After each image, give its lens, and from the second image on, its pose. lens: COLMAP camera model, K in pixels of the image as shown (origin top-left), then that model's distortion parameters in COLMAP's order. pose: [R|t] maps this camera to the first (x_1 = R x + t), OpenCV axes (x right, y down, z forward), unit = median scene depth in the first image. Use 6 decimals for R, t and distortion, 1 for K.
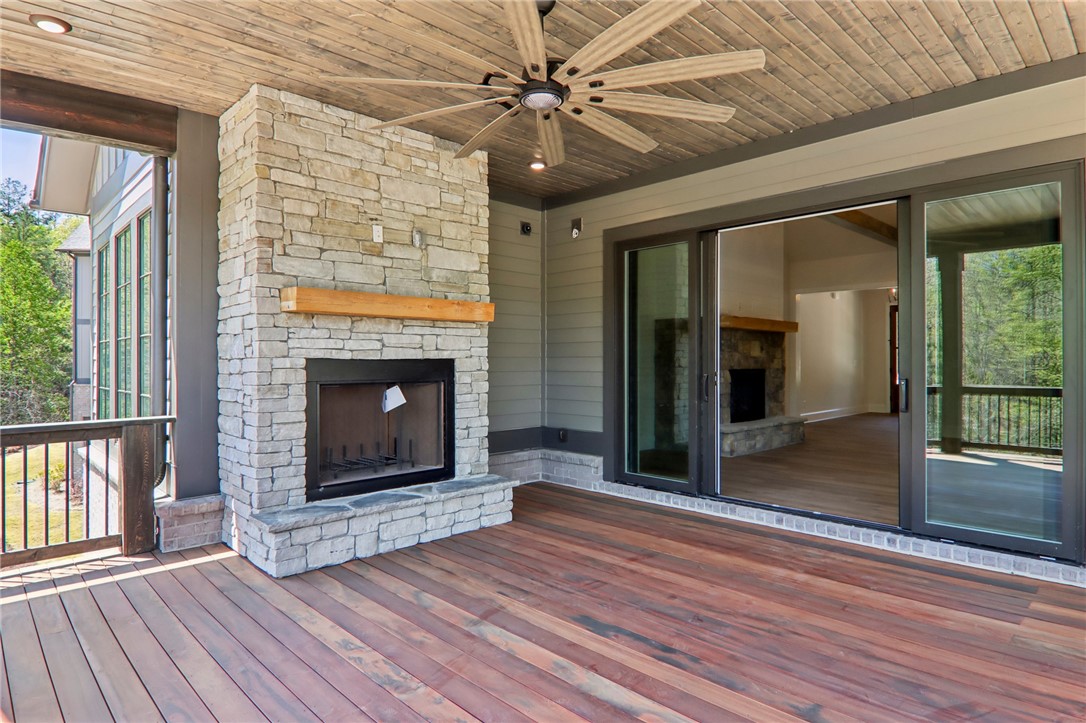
lens RADIAL K [[604.3, 0, 544.5], [0, 604.3, 359.2], [0, 0, 1]] dist [-0.001812, -0.016462]
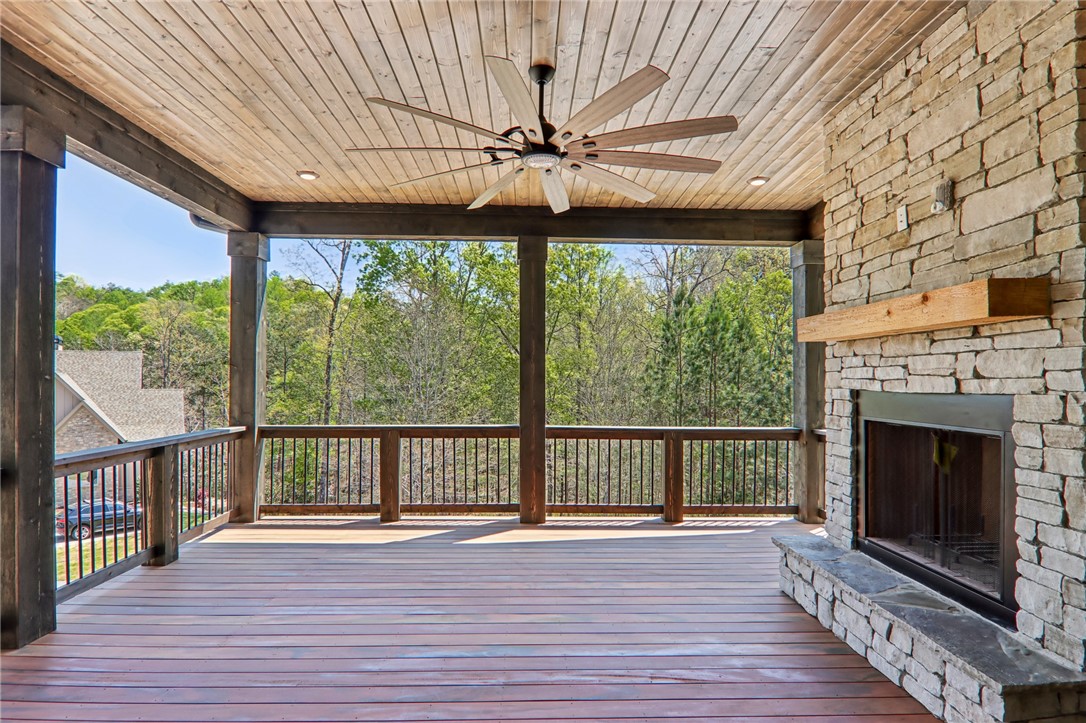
lens RADIAL K [[604.3, 0, 541.8], [0, 604.3, 372.2], [0, 0, 1]] dist [-0.001812, -0.016462]
pose [[-0.681341, -0.005043, -0.731949, 0.540751], [0.004507, 0.999928, -0.011084, -0.017884], [0.731952, -0.010851, -0.681270, 1.170866]]
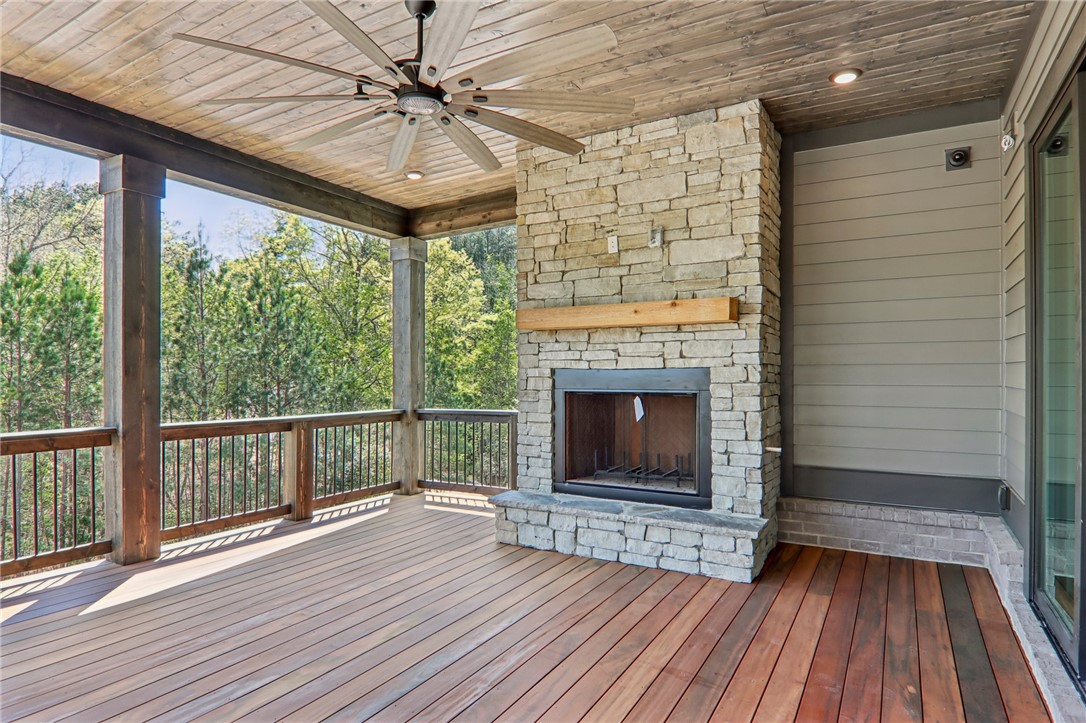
lens RADIAL K [[604.3, 0, 549.9], [0, 604.3, 371.5], [0, 0, 1]] dist [-0.001812, -0.016462]
pose [[0.275505, 0.001609, -0.961298, 0.664743], [0.005805, 0.999978, 0.003338, 0.000454], [0.961282, -0.006500, 0.275489, 0.618567]]
